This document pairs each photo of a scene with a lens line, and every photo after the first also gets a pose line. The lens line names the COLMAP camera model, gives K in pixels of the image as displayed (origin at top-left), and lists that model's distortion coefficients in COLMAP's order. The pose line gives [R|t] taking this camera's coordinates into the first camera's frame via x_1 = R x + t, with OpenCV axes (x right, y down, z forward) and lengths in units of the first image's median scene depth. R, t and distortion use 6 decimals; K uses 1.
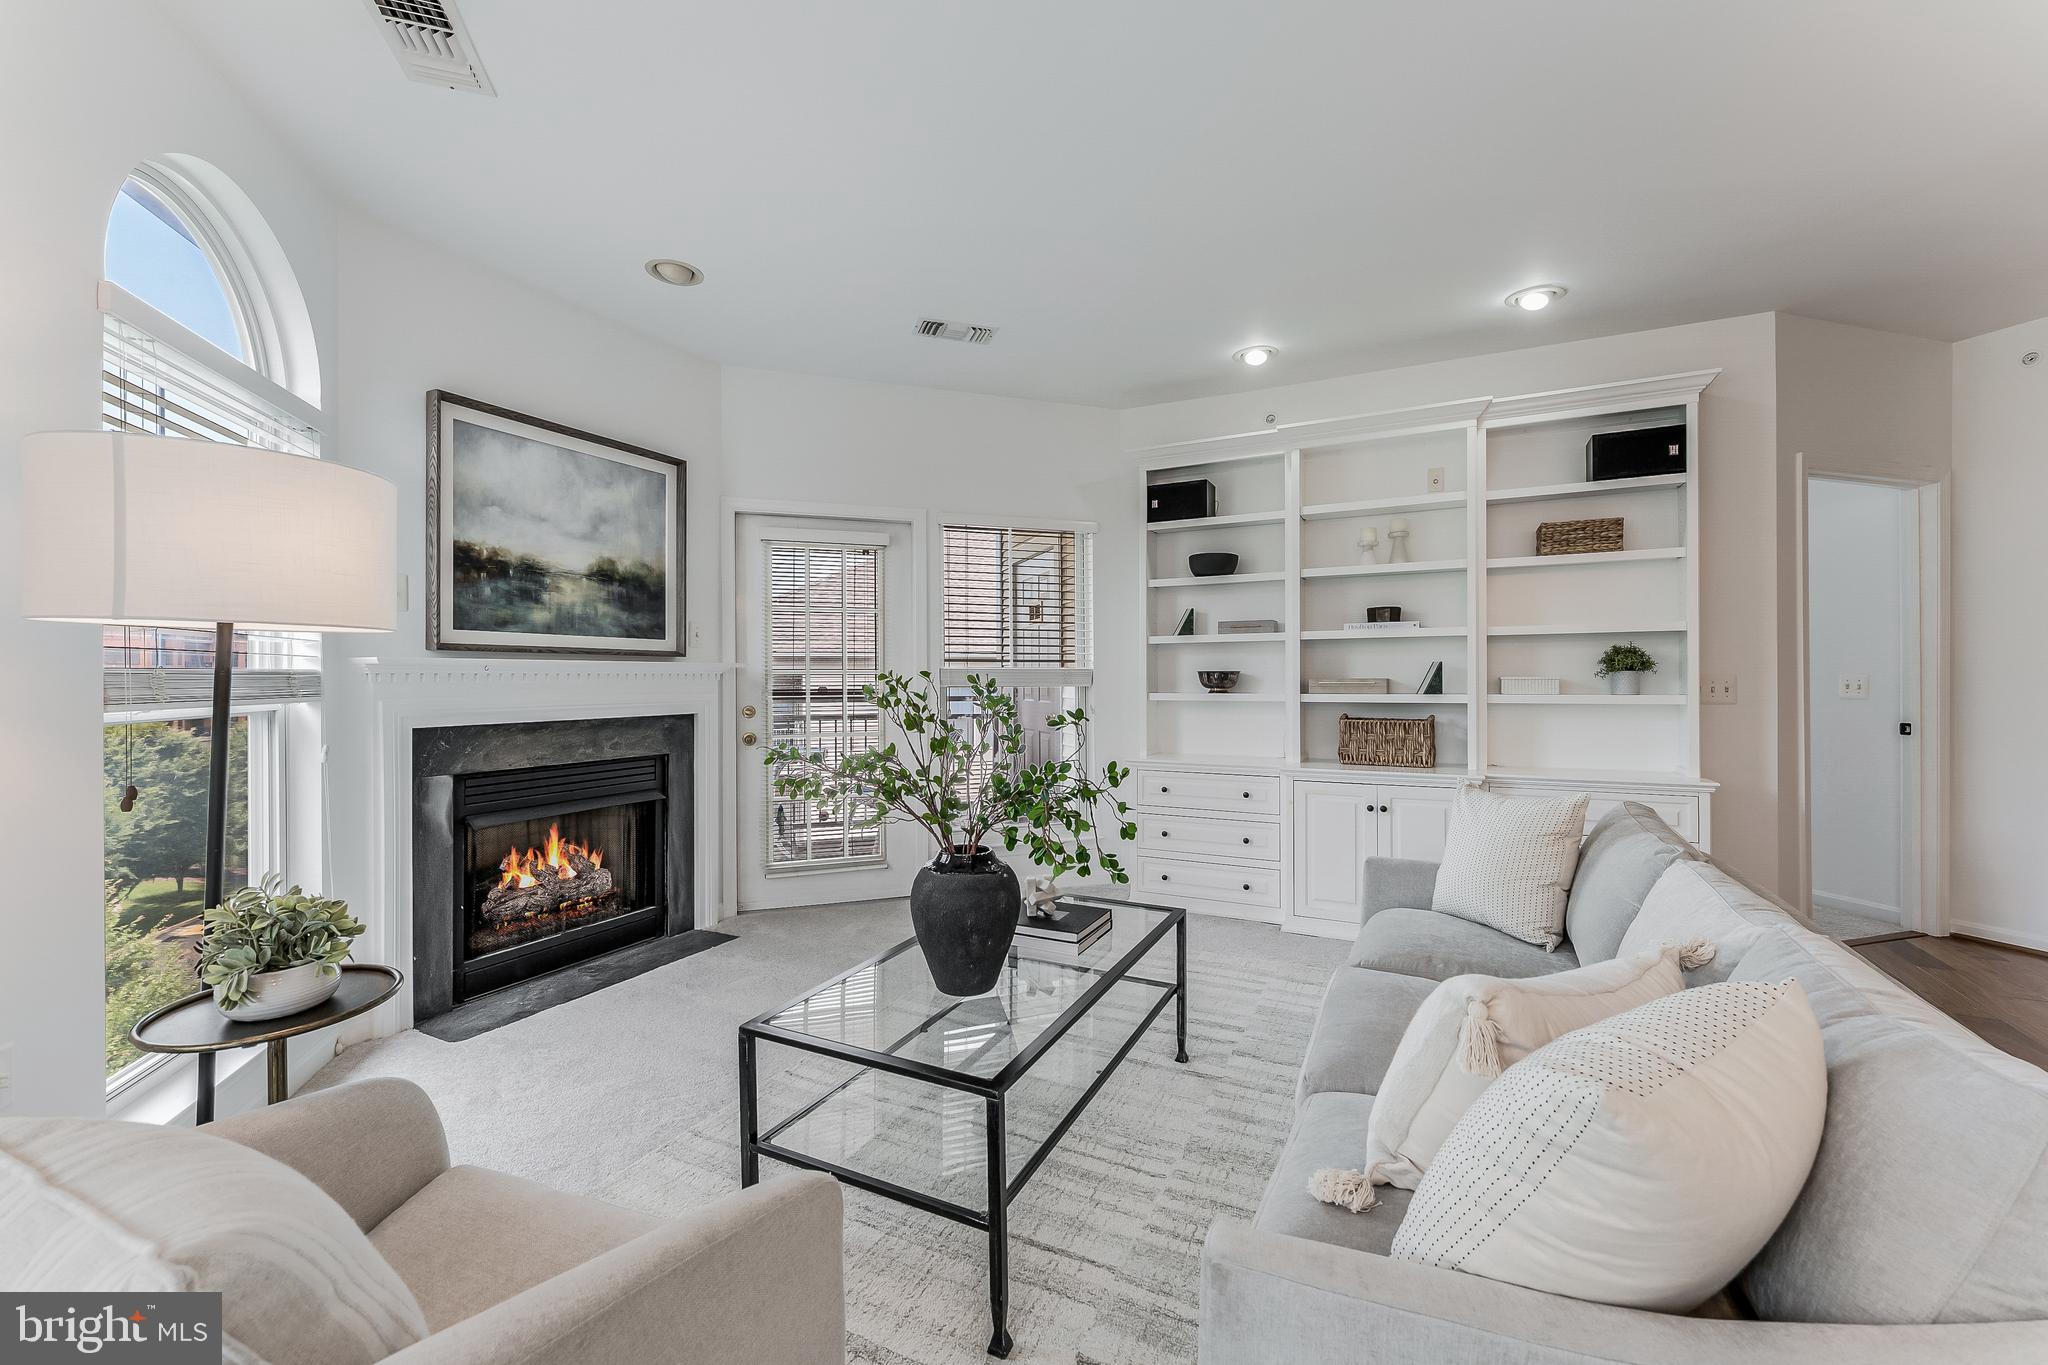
lens RADIAL K [[825.6, 0, 1030.9], [0, 825.6, 678.0], [0, 0, 1]] dist [0.000858, -0.000412]
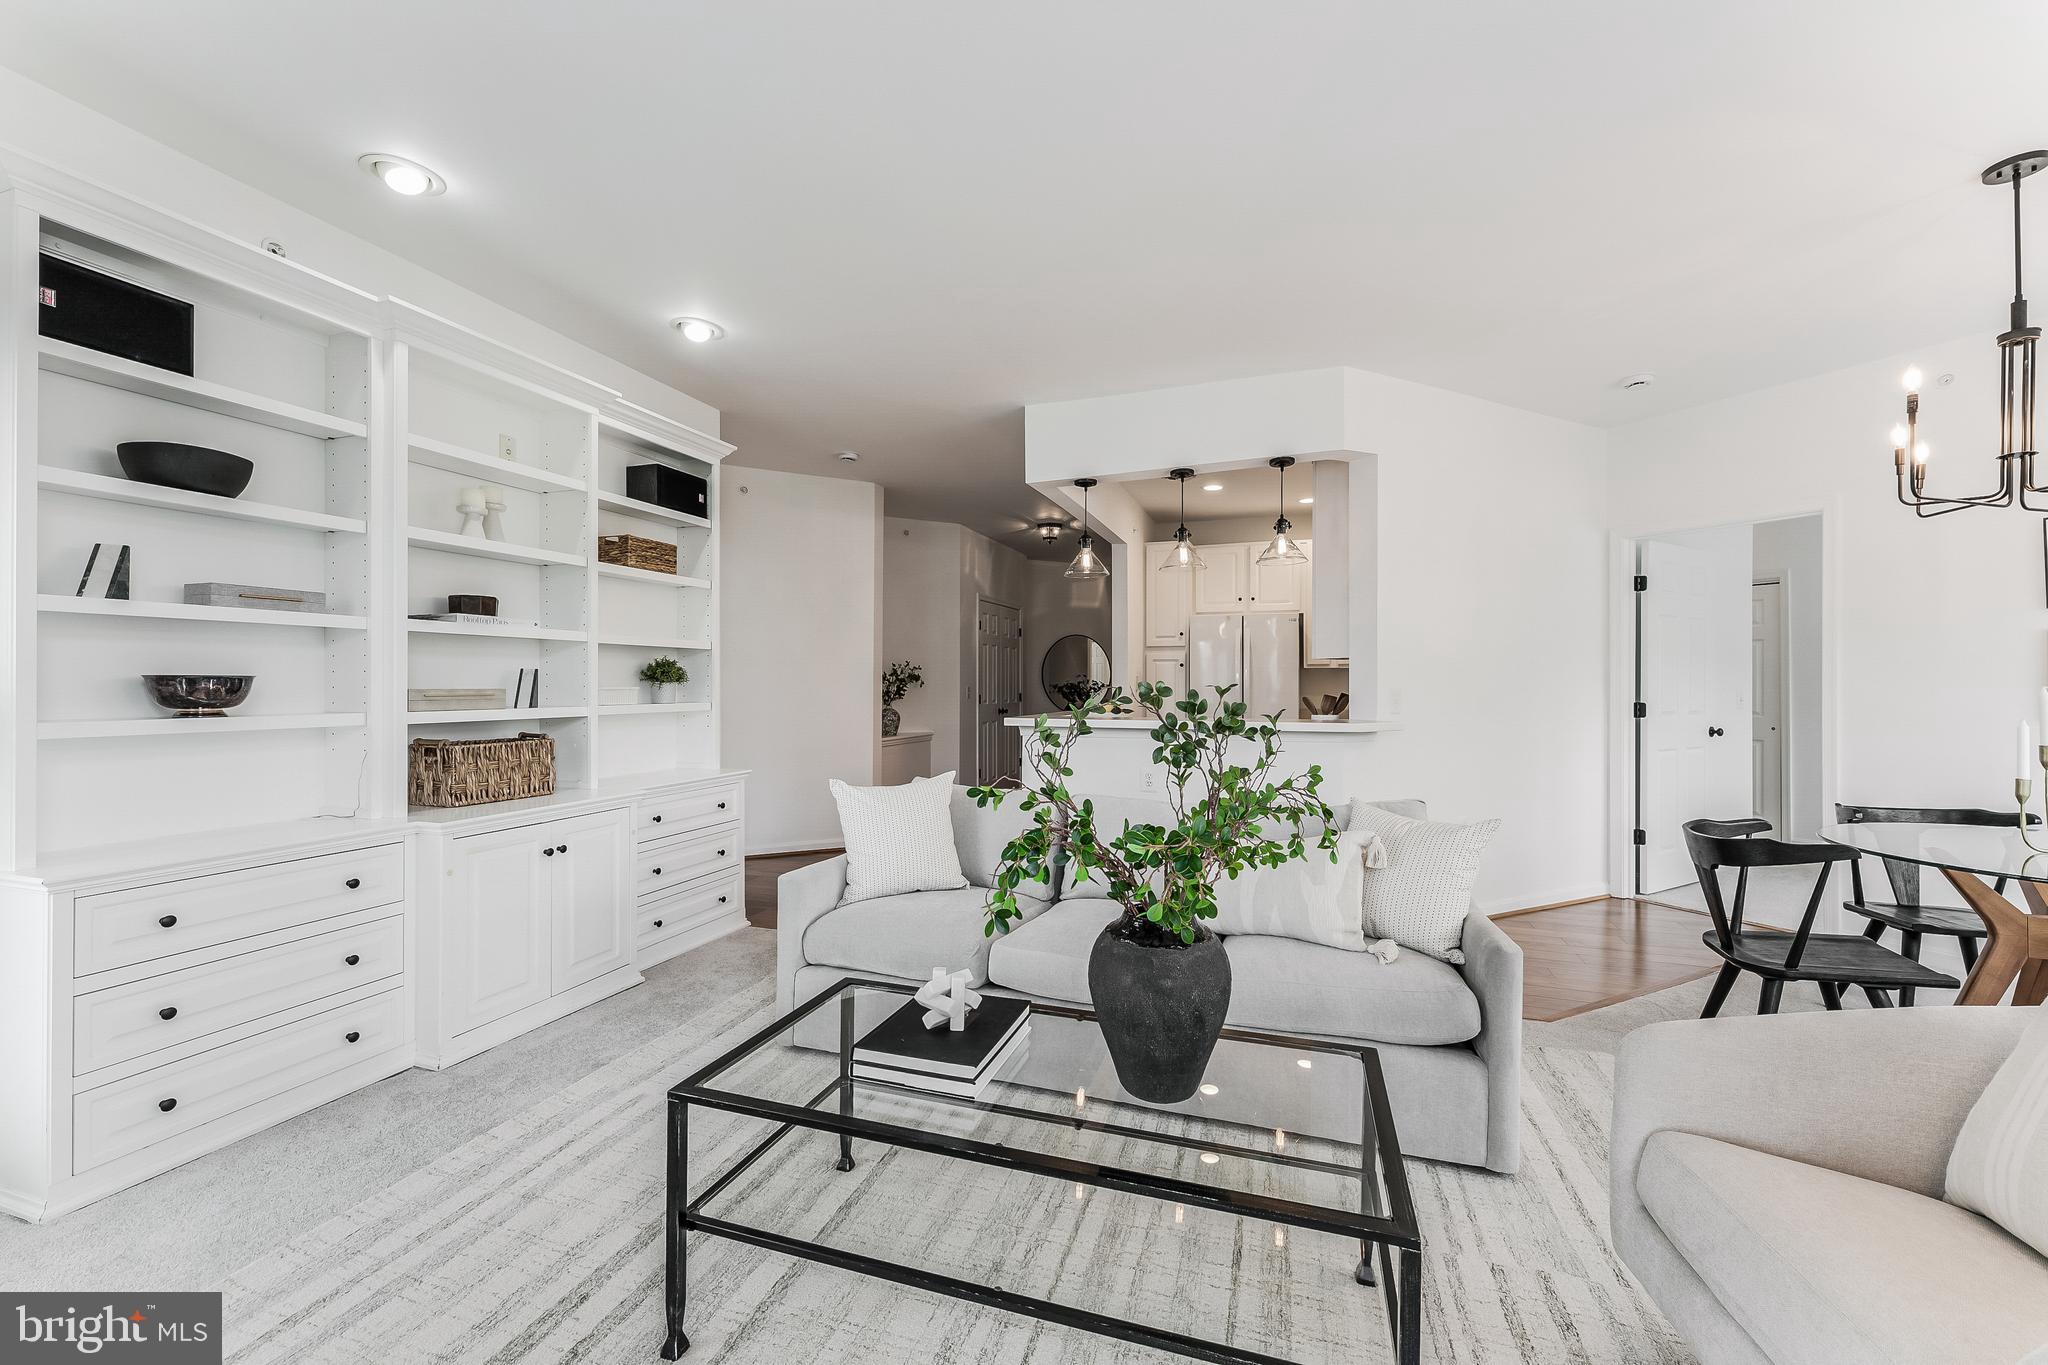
lens RADIAL K [[825.6, 0, 1033.7], [0, 825.6, 678.6], [0, 0, 1]] dist [0.000858, -0.000412]
pose [[-0.139422, 0.011553, 0.990166, -0.455491], [-0.001679, 0.999928, -0.011904, -0.000857], [-0.990232, -0.003322, -0.139393, 0.667352]]
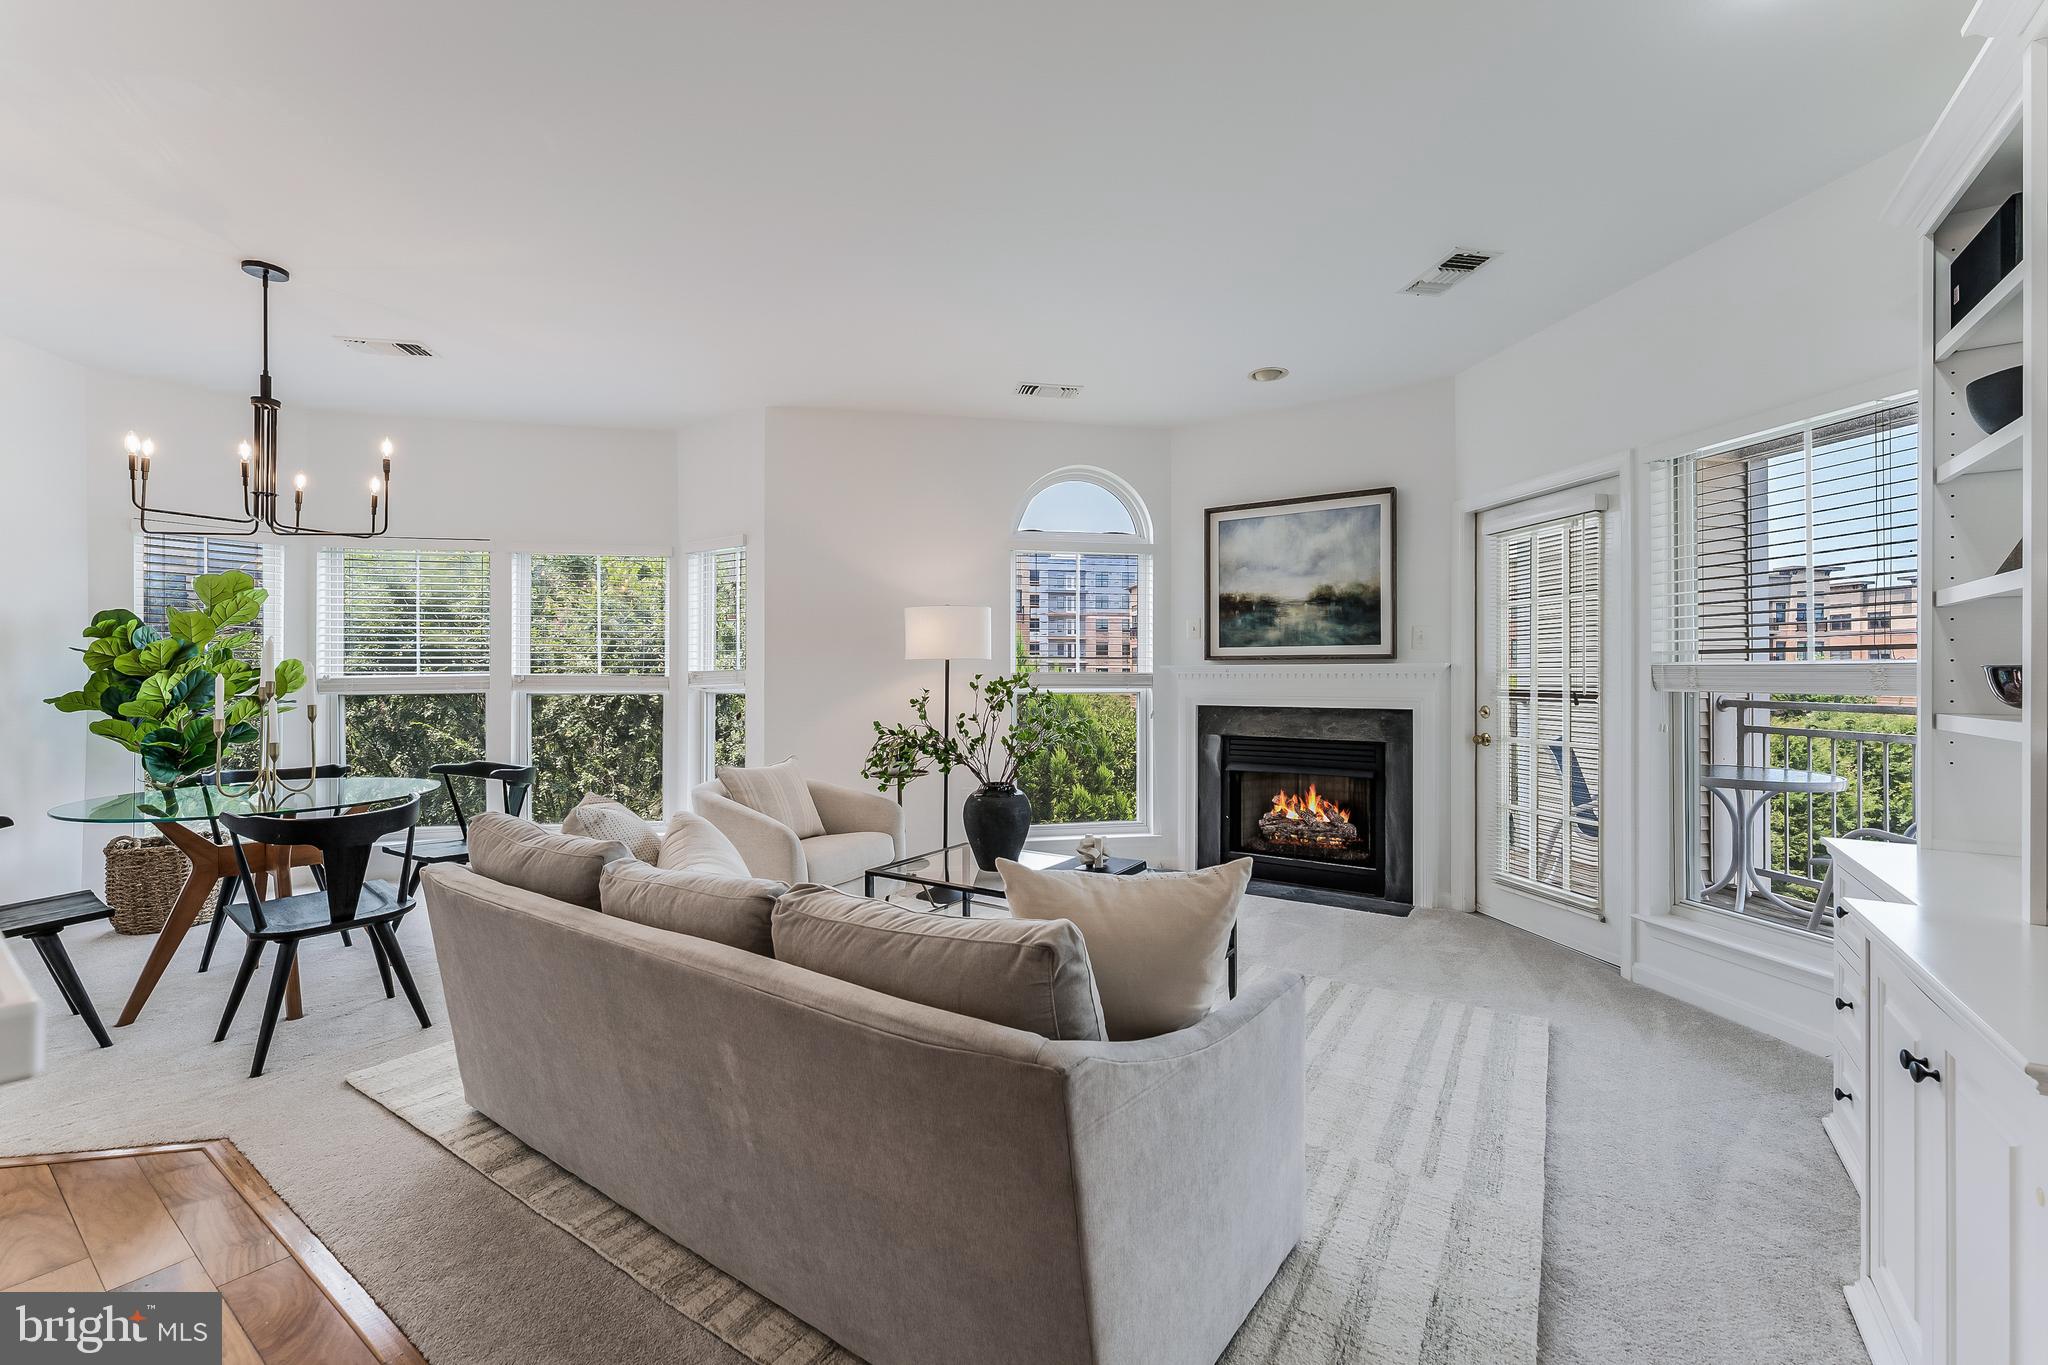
lens RADIAL K [[825.6, 0, 1036.8], [0, 825.6, 671.2], [0, 0, 1]] dist [0.000858, -0.000412]
pose [[-0.130849, -0.004035, -0.991394, 0.823449], [-0.001148, 0.999992, -0.003919, -0.003356], [0.991402, 0.000626, -0.130852, 0.700361]]
